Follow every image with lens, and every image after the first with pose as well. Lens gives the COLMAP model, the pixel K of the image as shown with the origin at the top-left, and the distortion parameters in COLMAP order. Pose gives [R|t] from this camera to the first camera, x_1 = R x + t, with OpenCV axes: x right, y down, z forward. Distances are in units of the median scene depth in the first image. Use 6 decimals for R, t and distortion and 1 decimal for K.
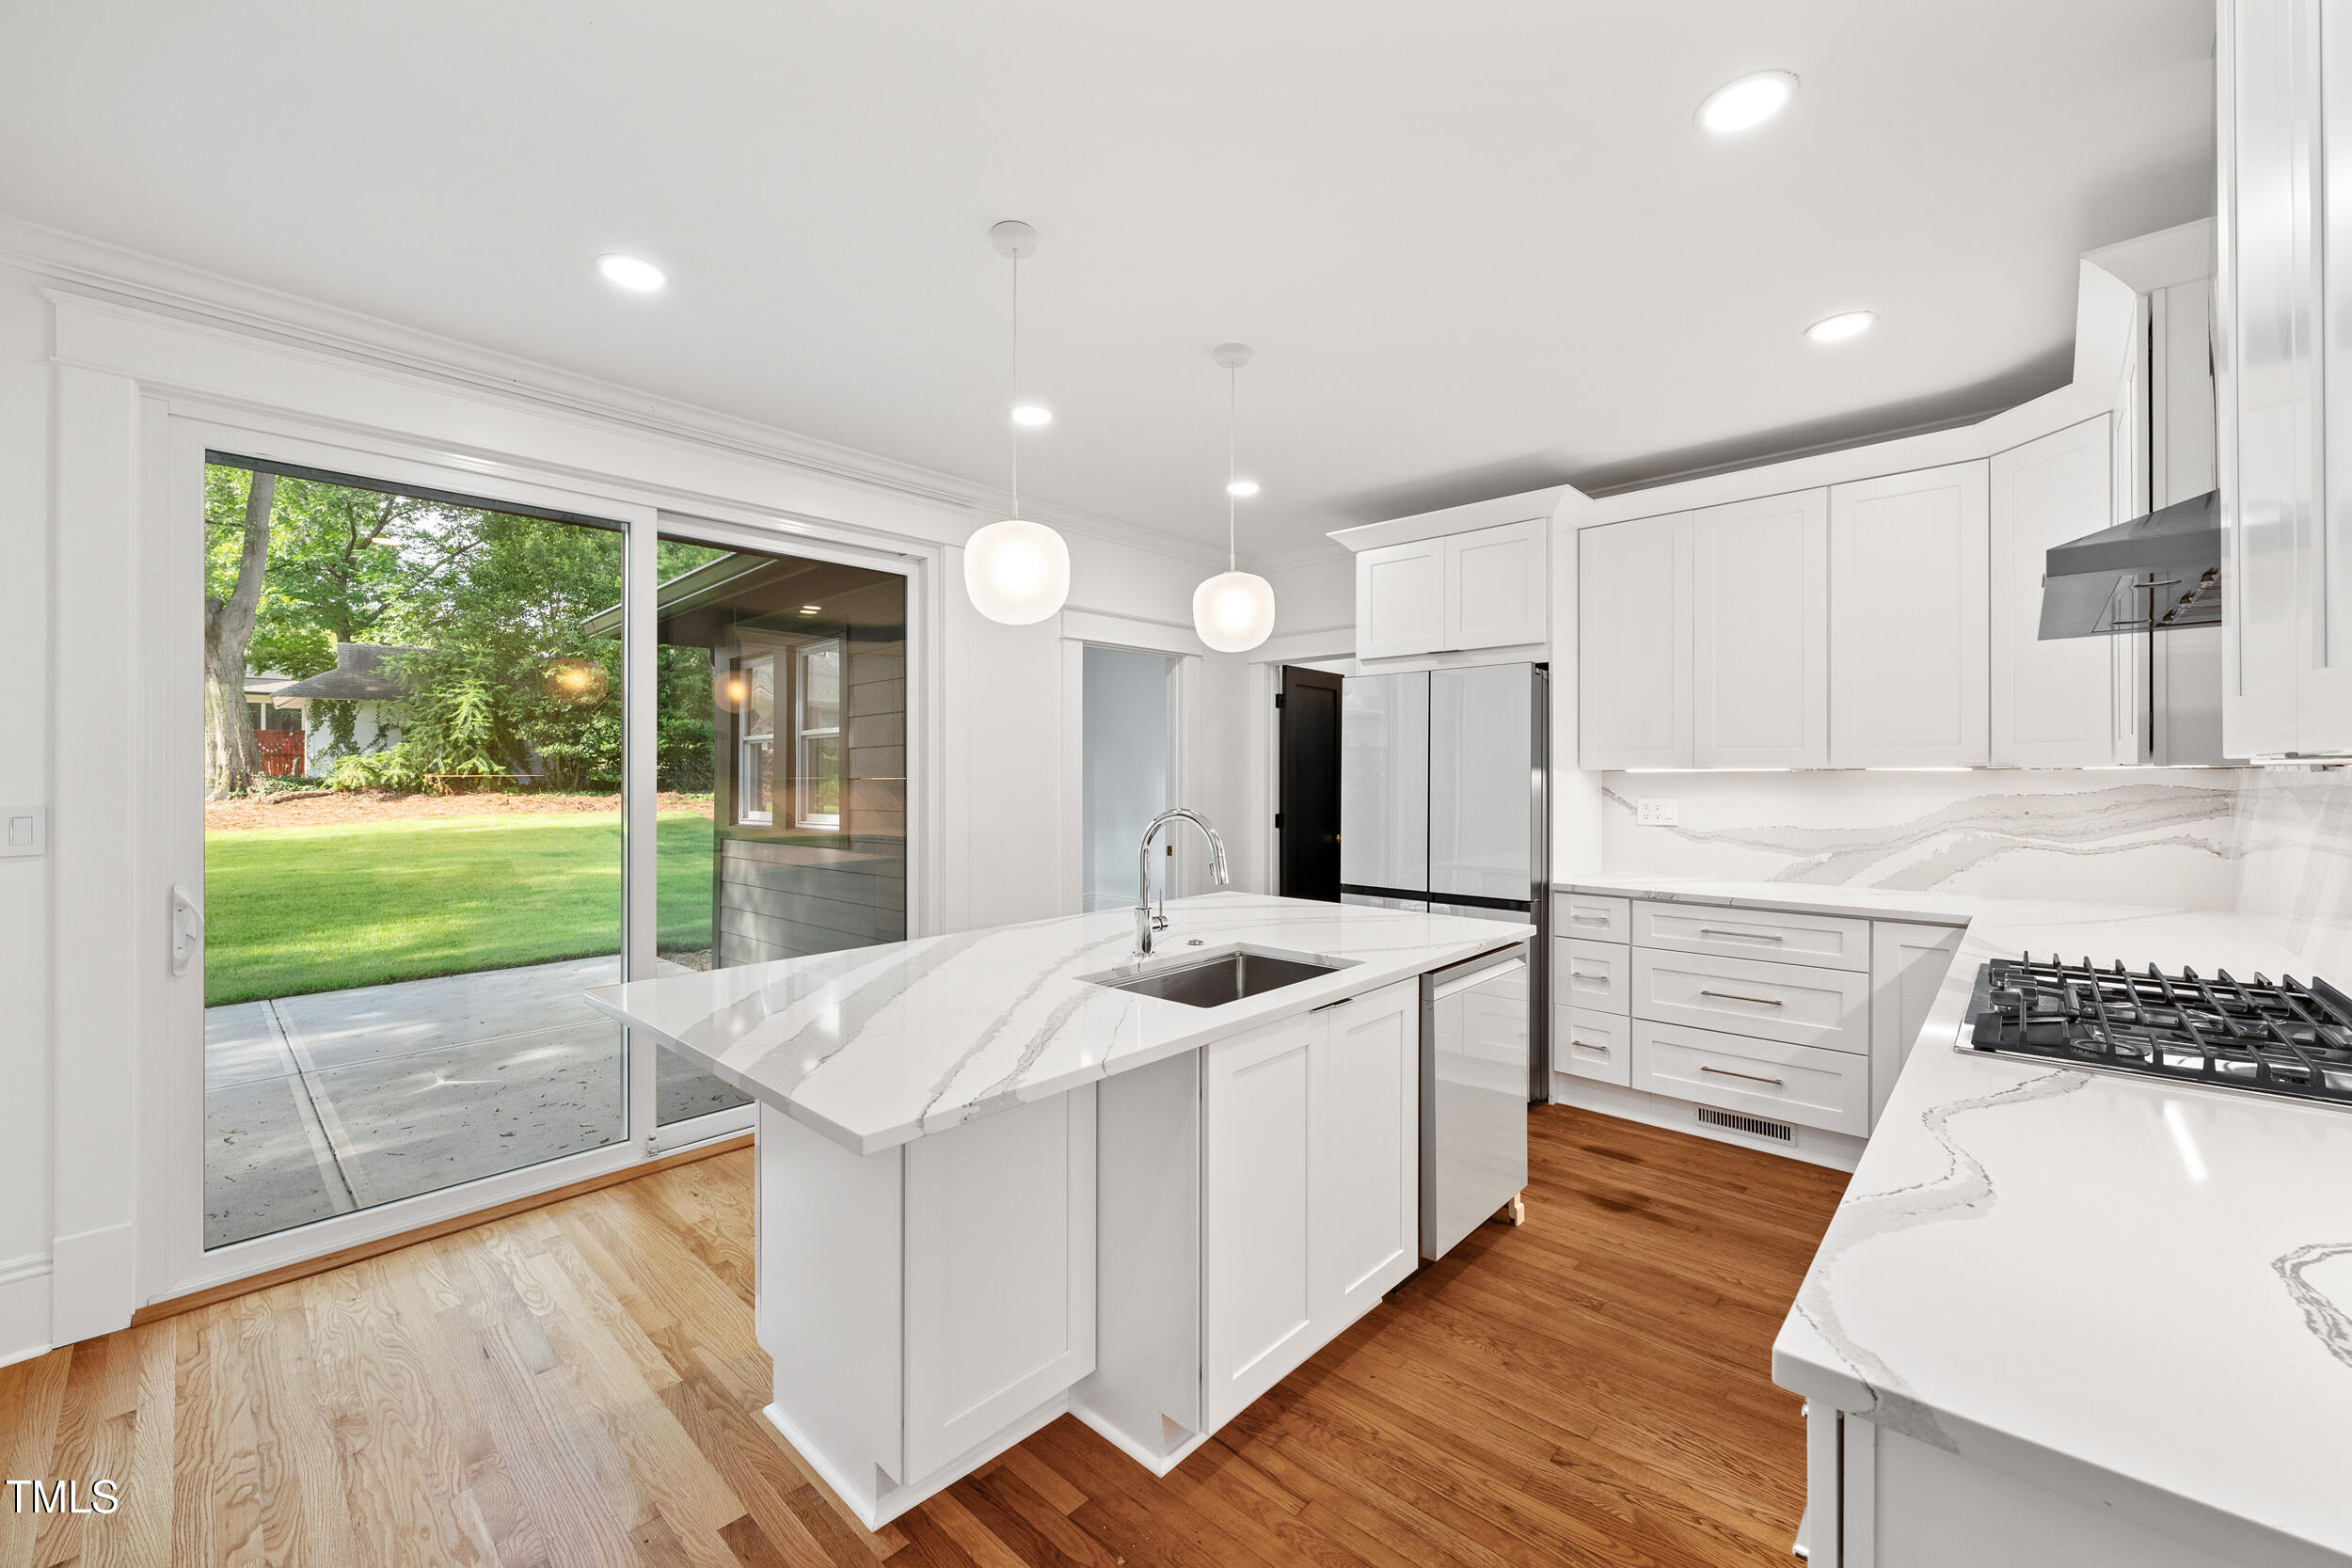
lens RADIAL K [[925.6, 0, 1169.7], [0, 925.6, 773.7], [0, 0, 1]] dist [0.001202, -0.000260]
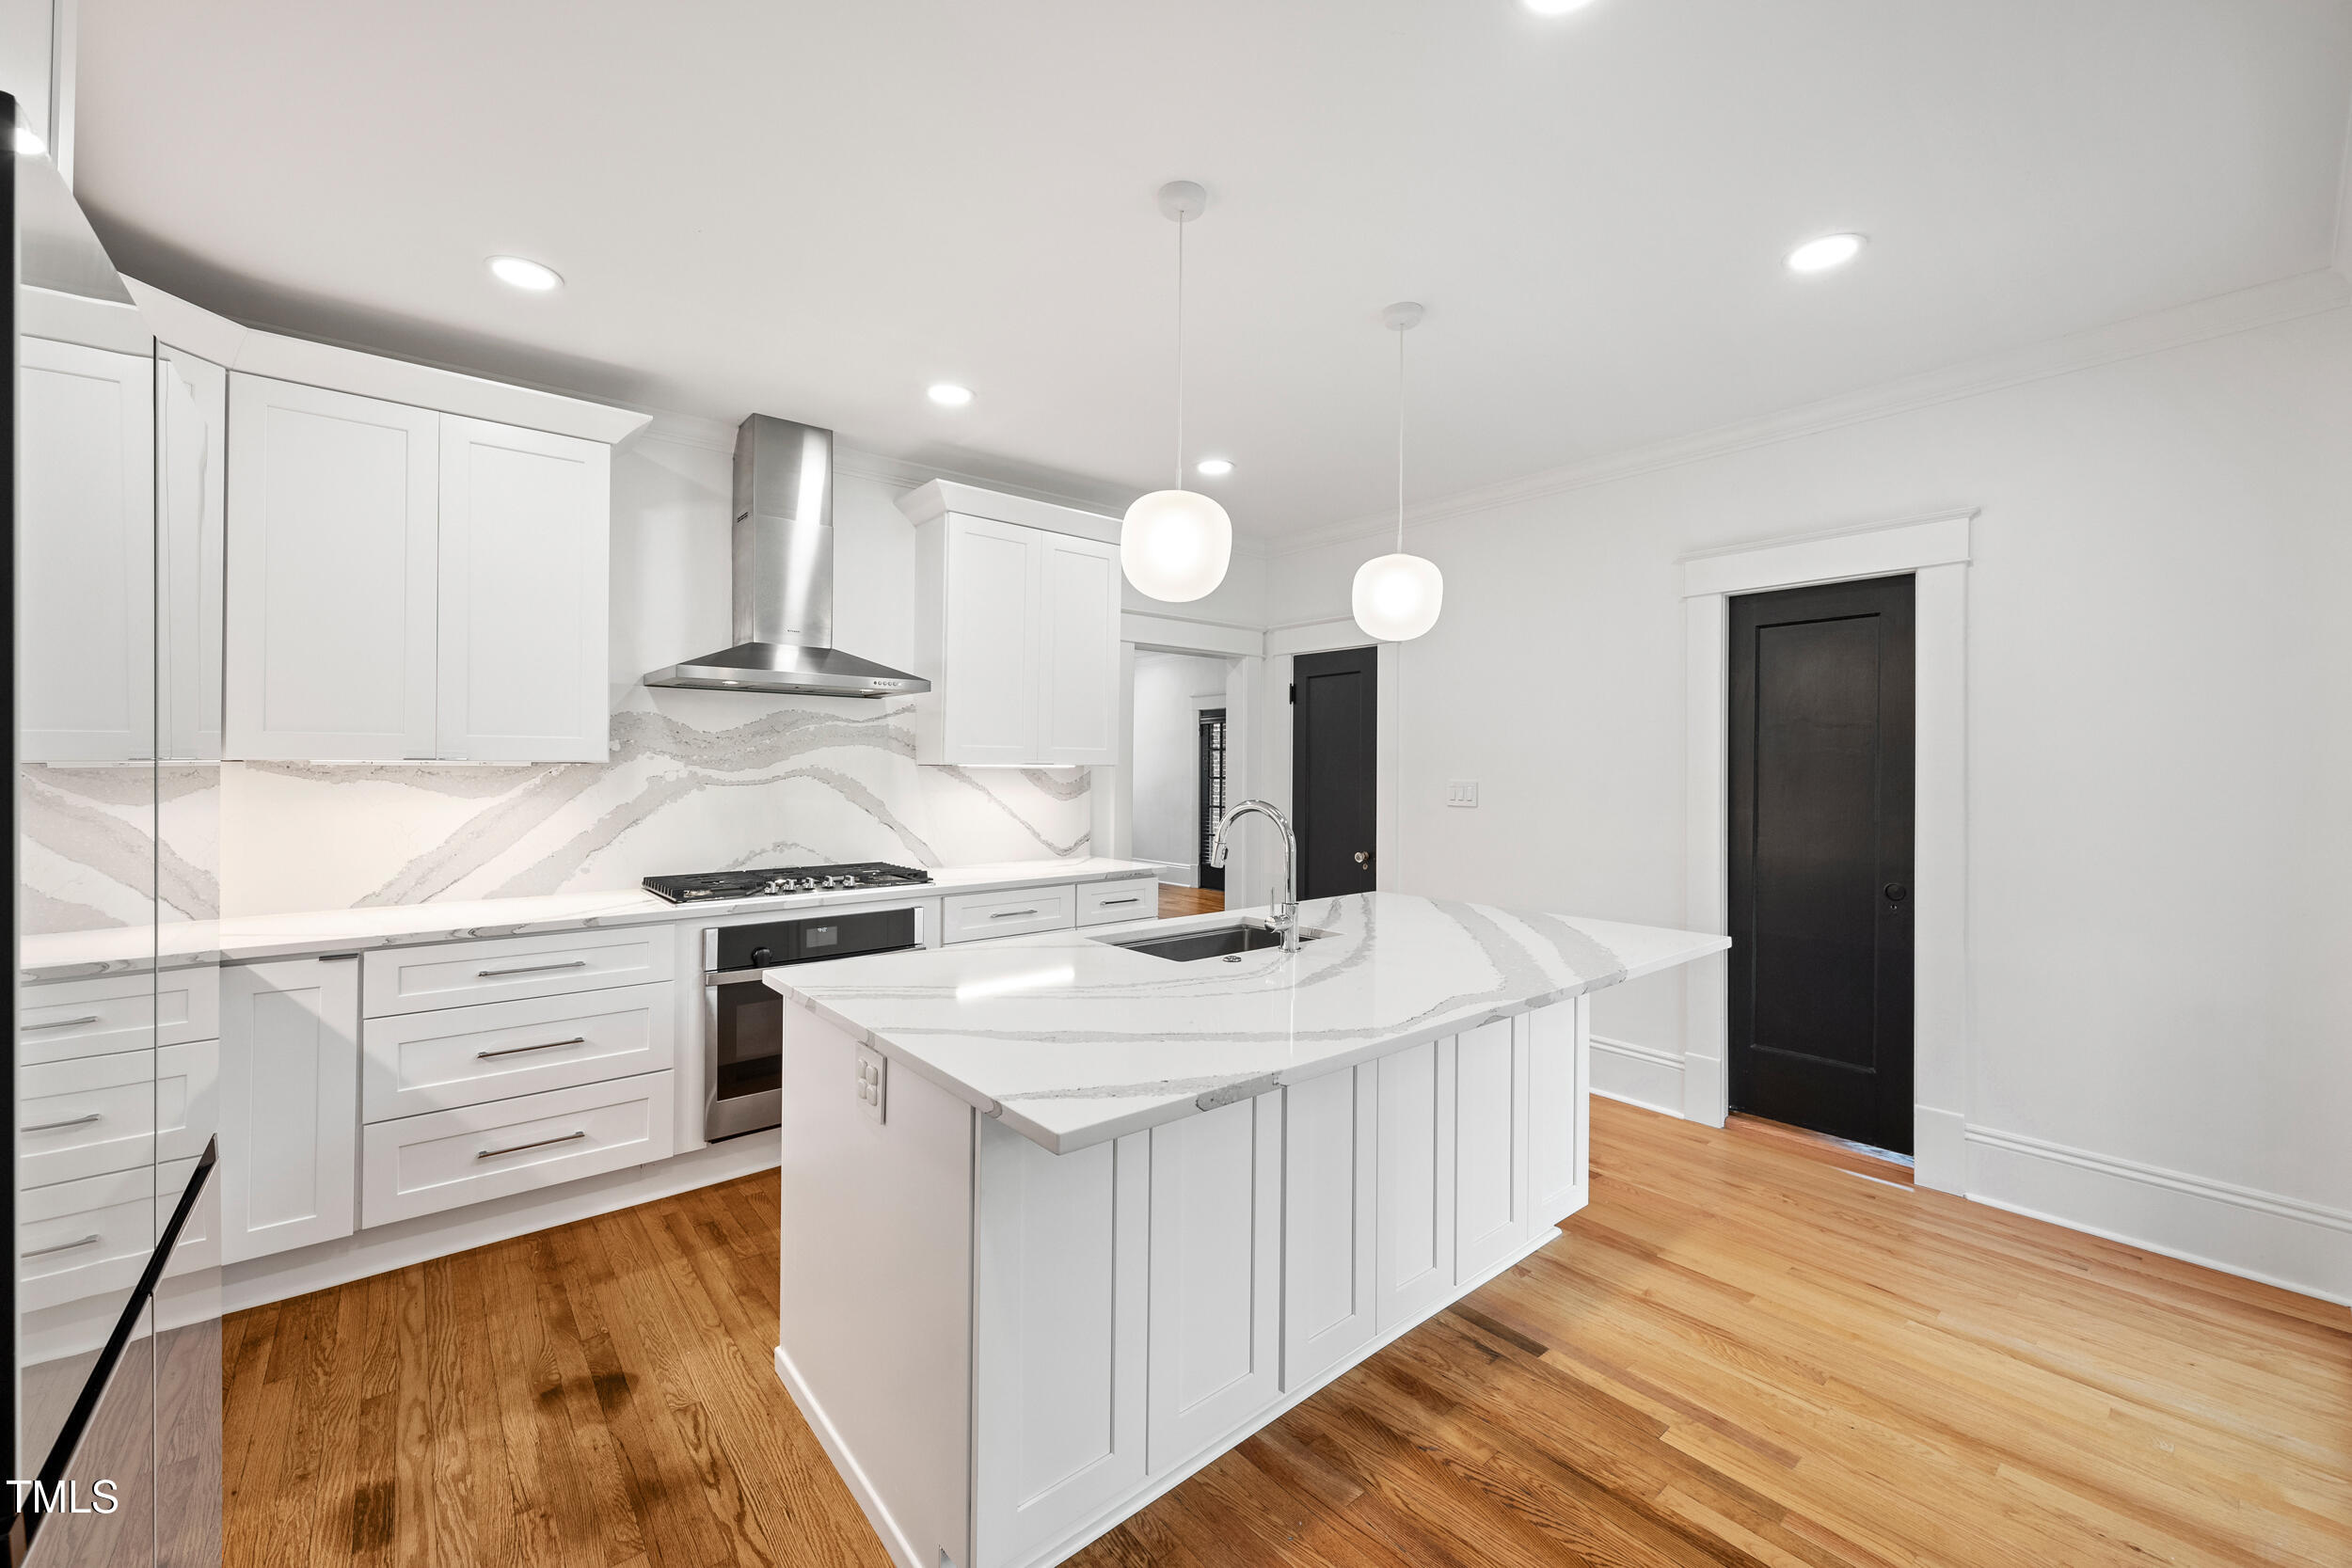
lens RADIAL K [[925.6, 0, 1176.9], [0, 925.6, 771.8], [0, 0, 1]] dist [0.001202, -0.000260]
pose [[-0.993262, -0.000475, 0.115891, -0.019599], [-0.000308, 0.999999, 0.001455, 0.003644], [-0.115892, 0.001410, -0.993261, 1.584347]]
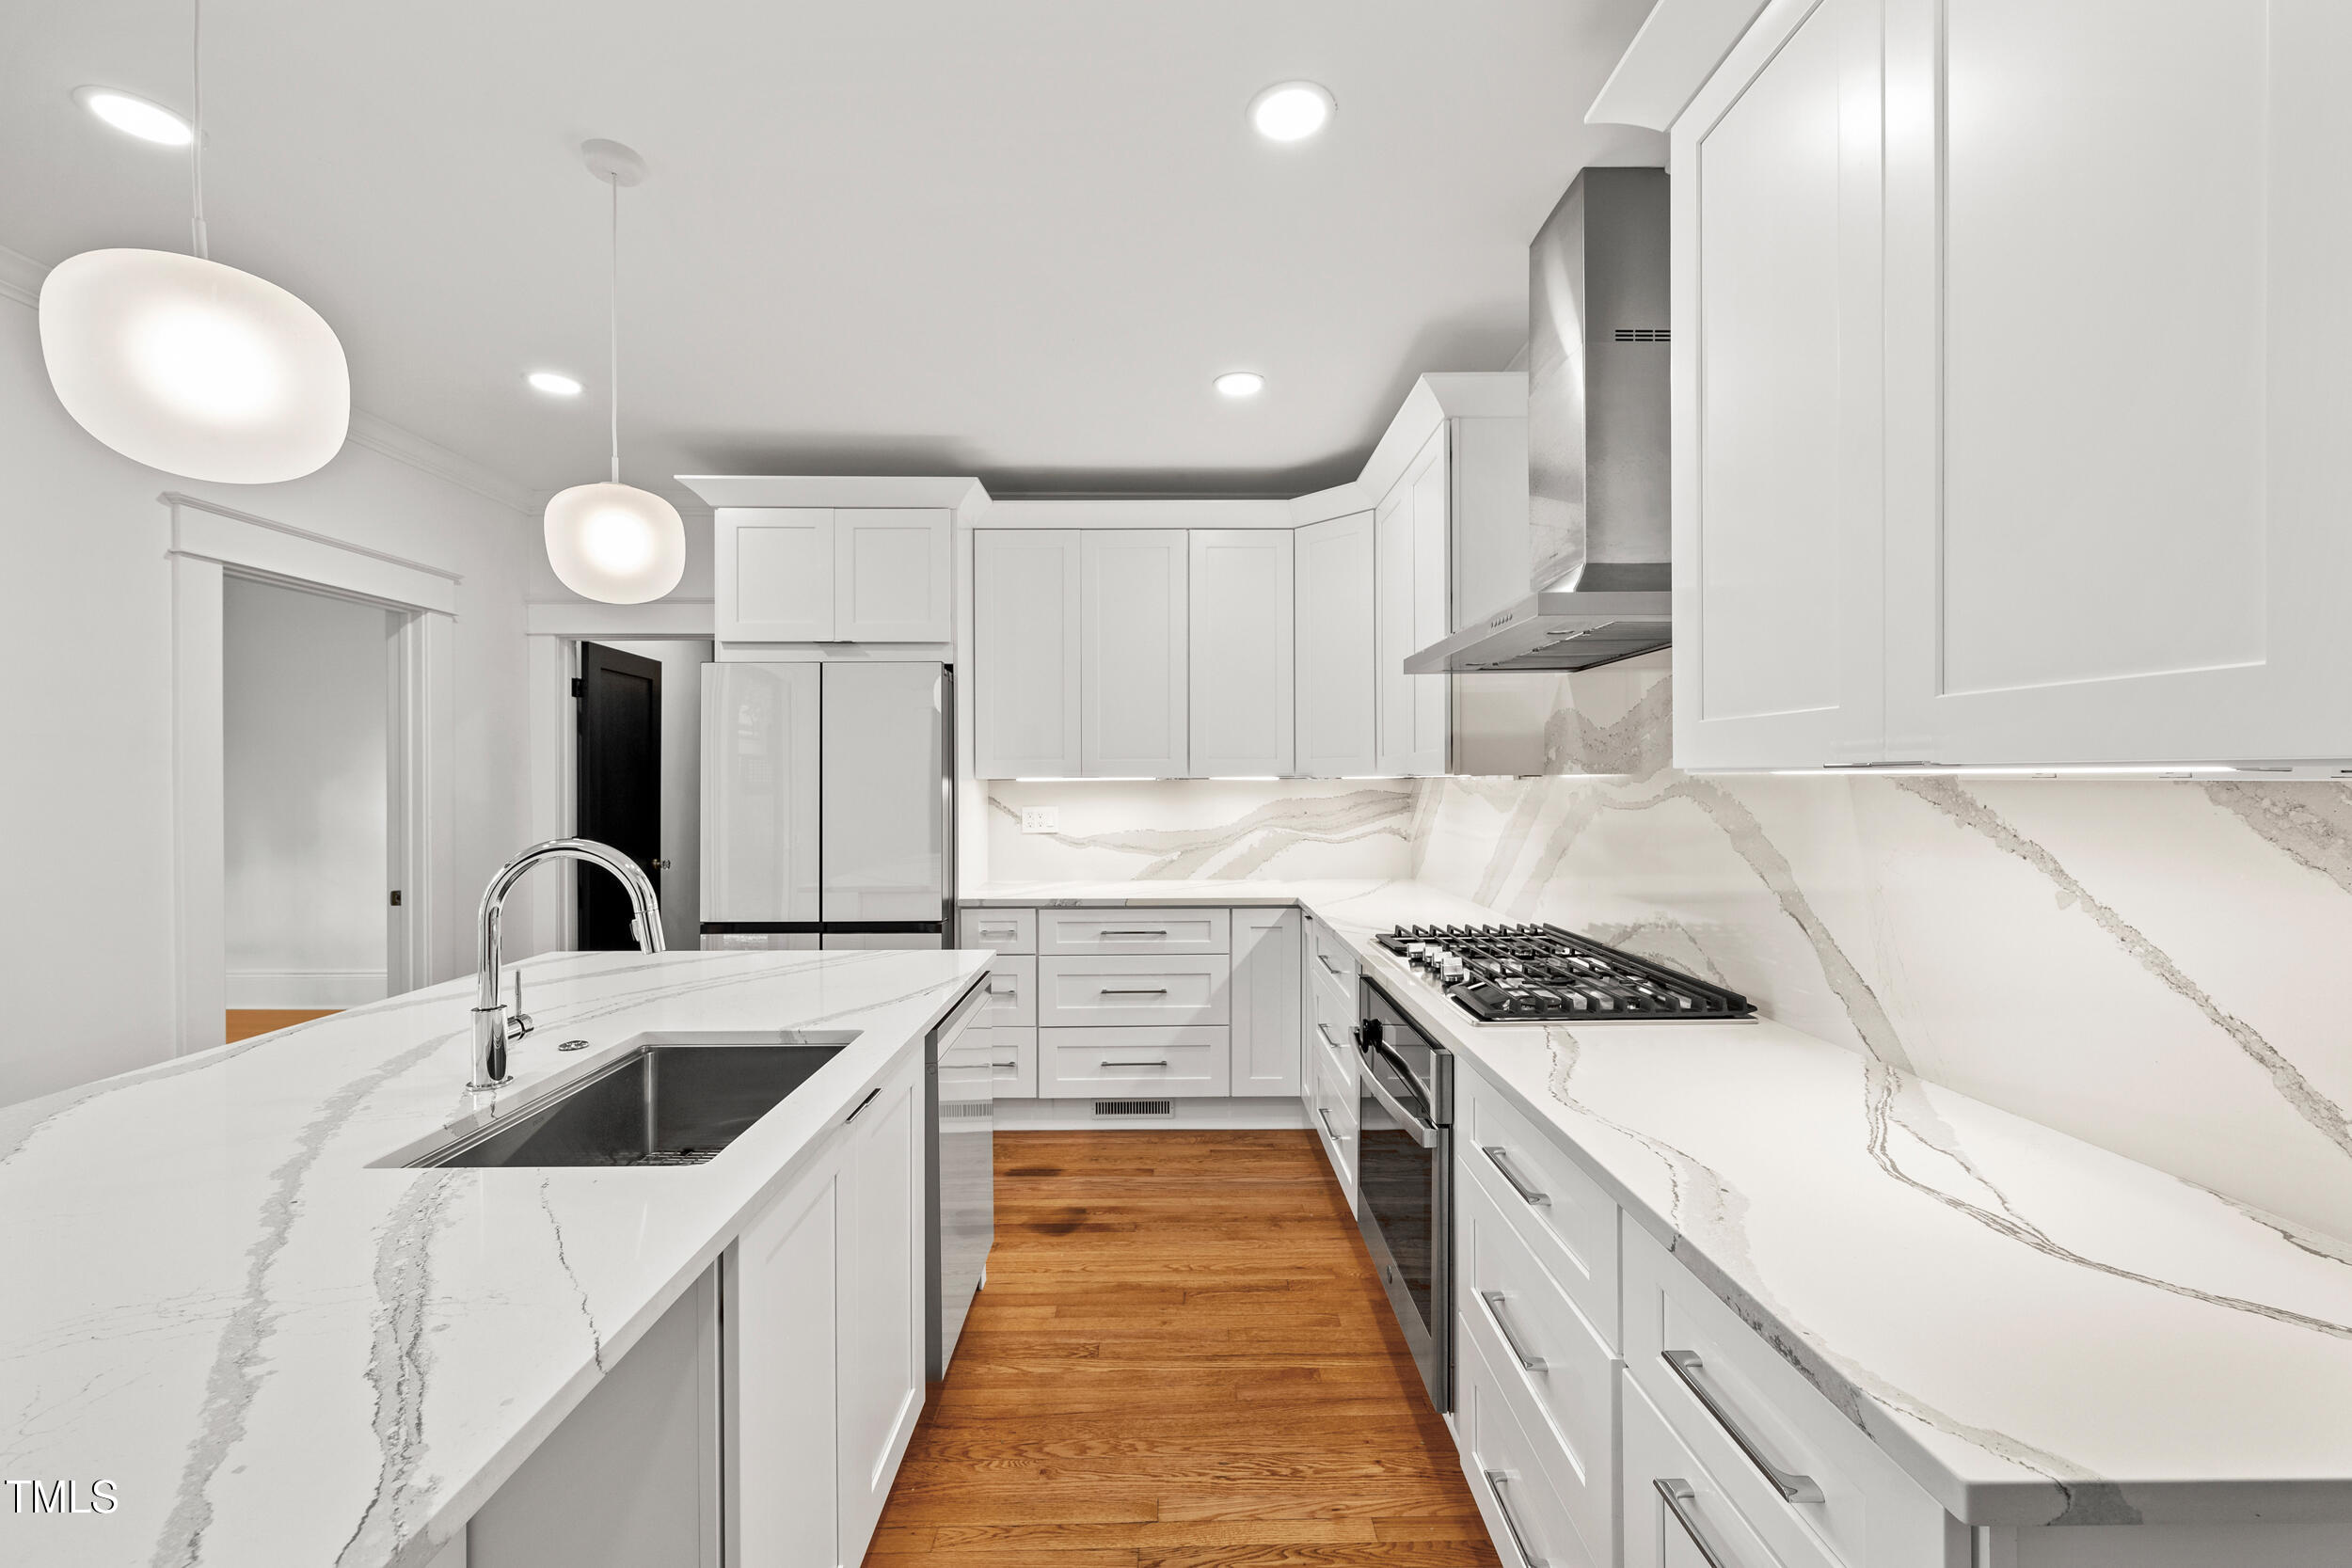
lens RADIAL K [[925.6, 0, 1172.7], [0, 925.6, 786.7], [0, 0, 1]] dist [0.001202, -0.000260]
pose [[0.723510, -0.004110, 0.690302, -0.097159], [0.002231, 0.999991, 0.003615, 0.001412], [-0.690311, -0.001076, 0.723512, 0.211616]]
